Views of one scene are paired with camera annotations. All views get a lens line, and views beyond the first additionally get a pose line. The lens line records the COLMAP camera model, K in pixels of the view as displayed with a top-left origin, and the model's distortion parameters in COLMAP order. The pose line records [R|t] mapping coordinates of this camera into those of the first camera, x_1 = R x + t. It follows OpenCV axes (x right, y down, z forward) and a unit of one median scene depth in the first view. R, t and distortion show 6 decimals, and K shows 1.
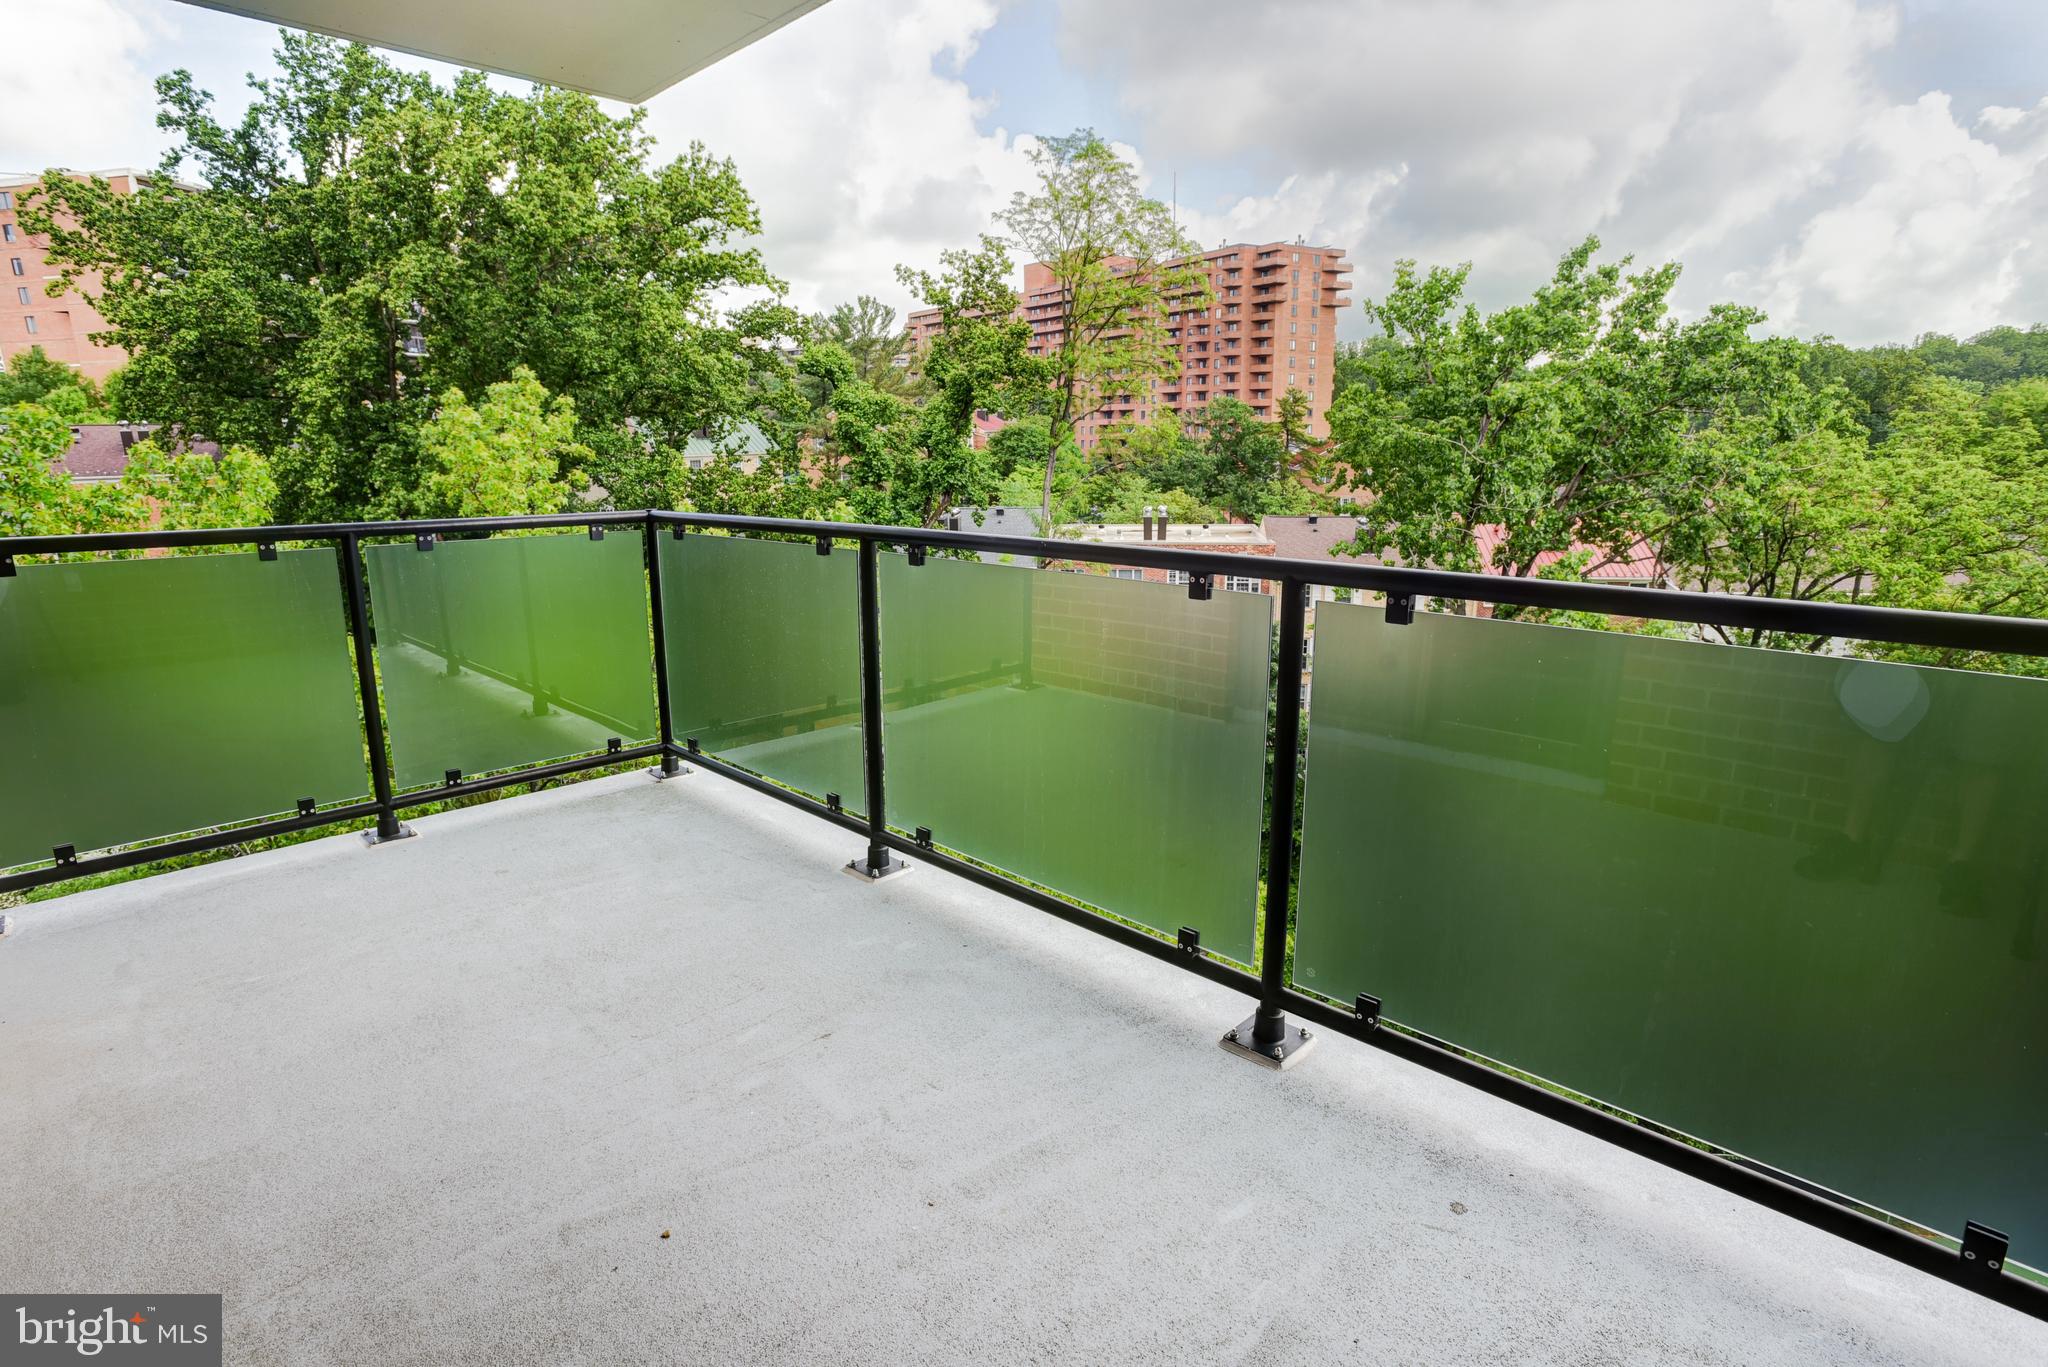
lens RADIAL K [[1045.5, 0, 1052.4], [0, 1045.5, 657.2], [0, 0, 1]] dist [-0.017031, 0.011958]
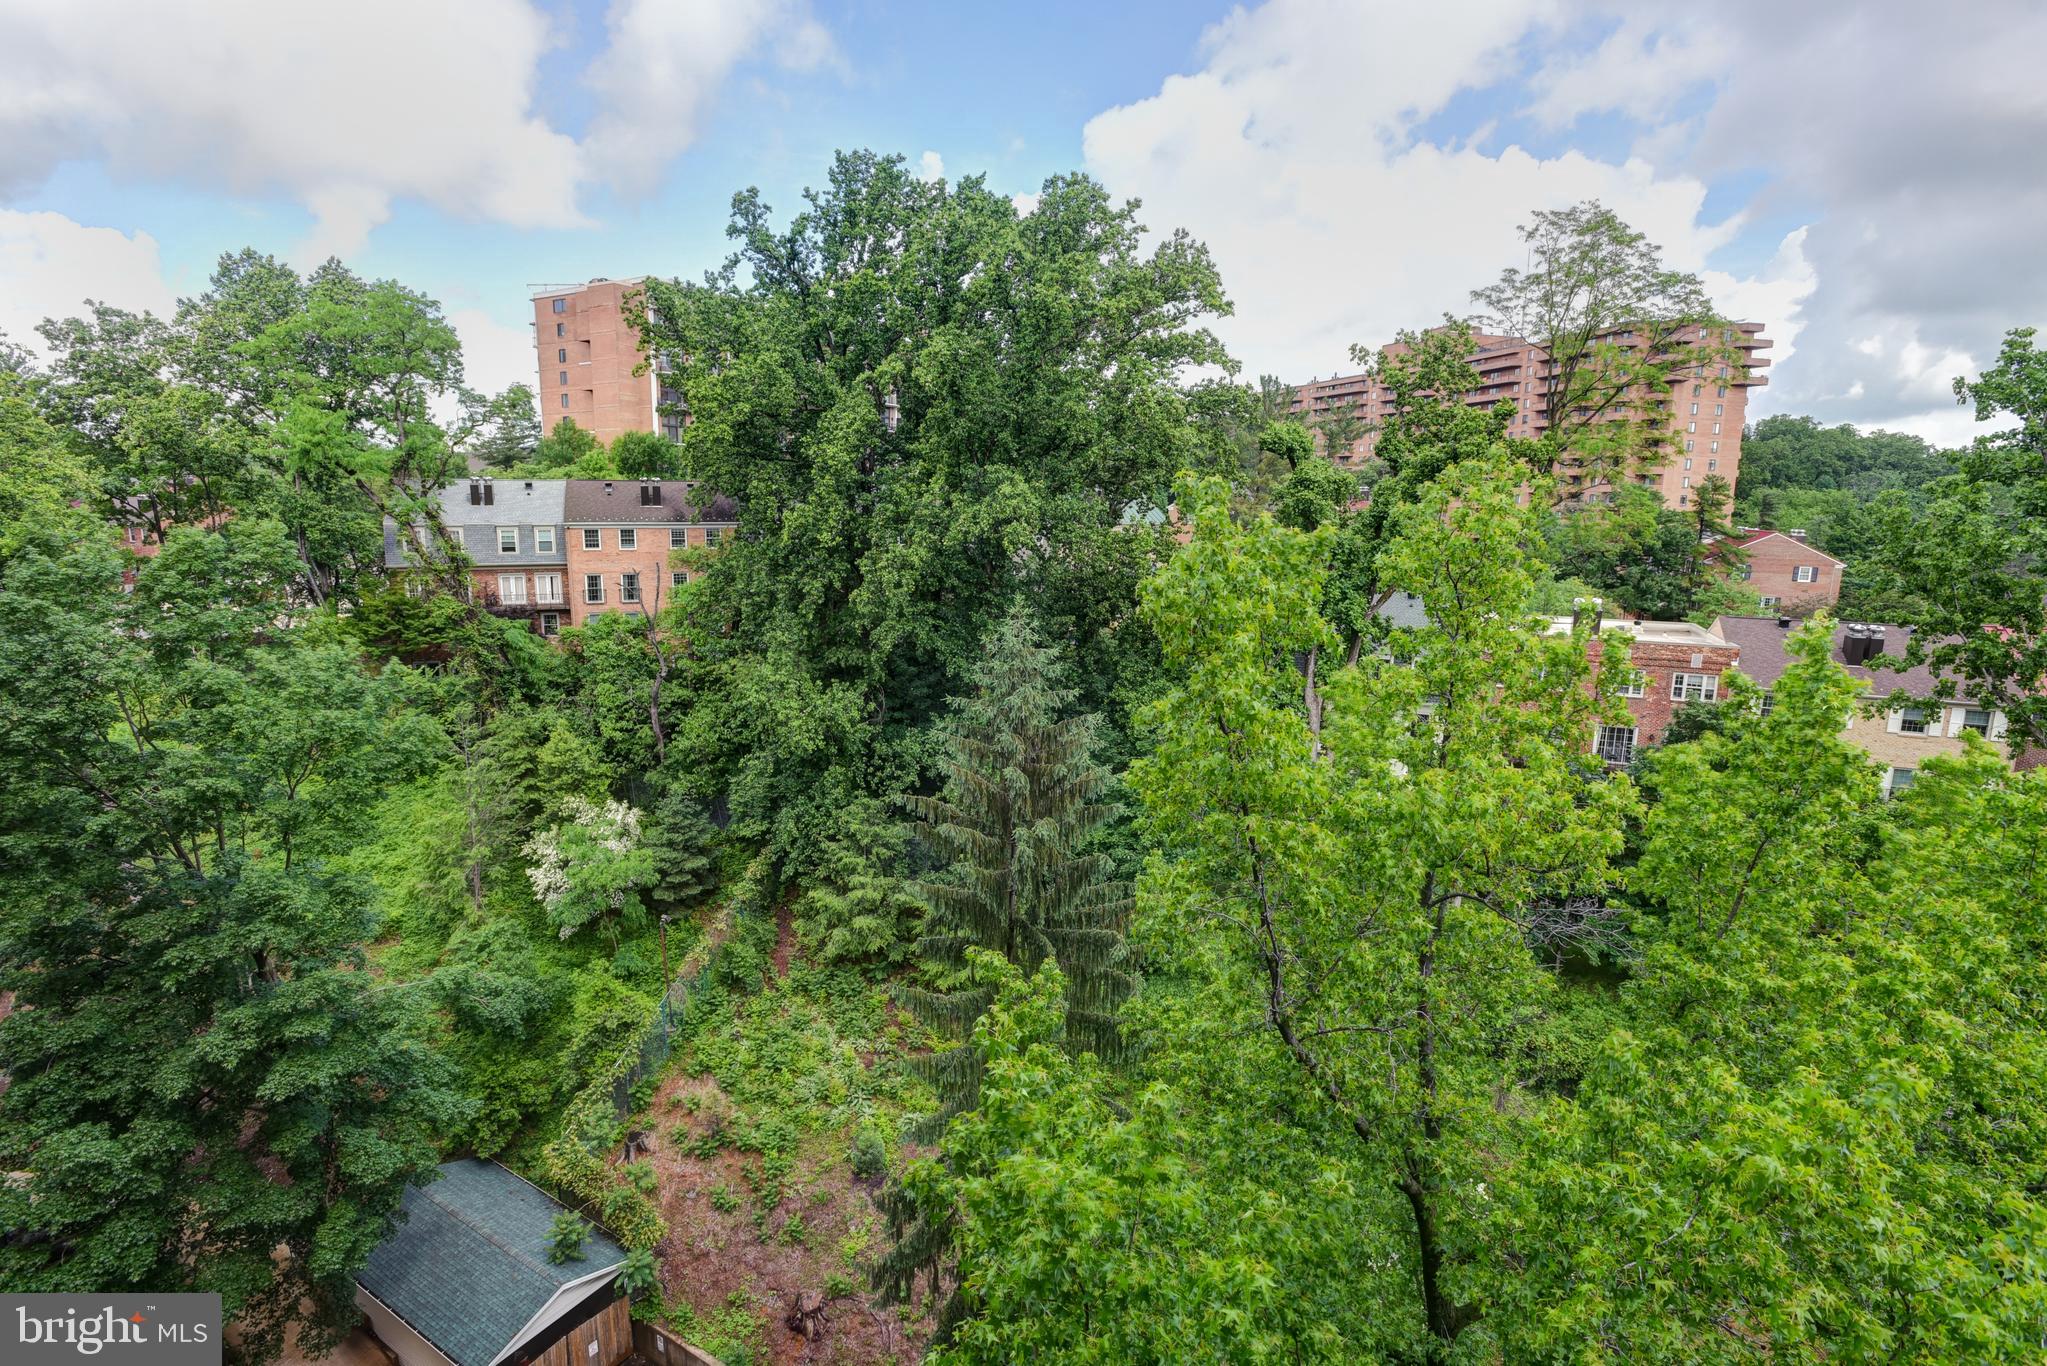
lens RADIAL K [[1045.0, 0, 1082.0], [0, 1045.0, 660.9], [0, 0, 1]] dist [-0.017031, 0.011958]
pose [[0.958567, 0.073452, -0.275234, -0.111523], [-0.091407, 0.994404, -0.052966, 0.000411], [0.269804, 0.075930, 0.959917, 0.001177]]
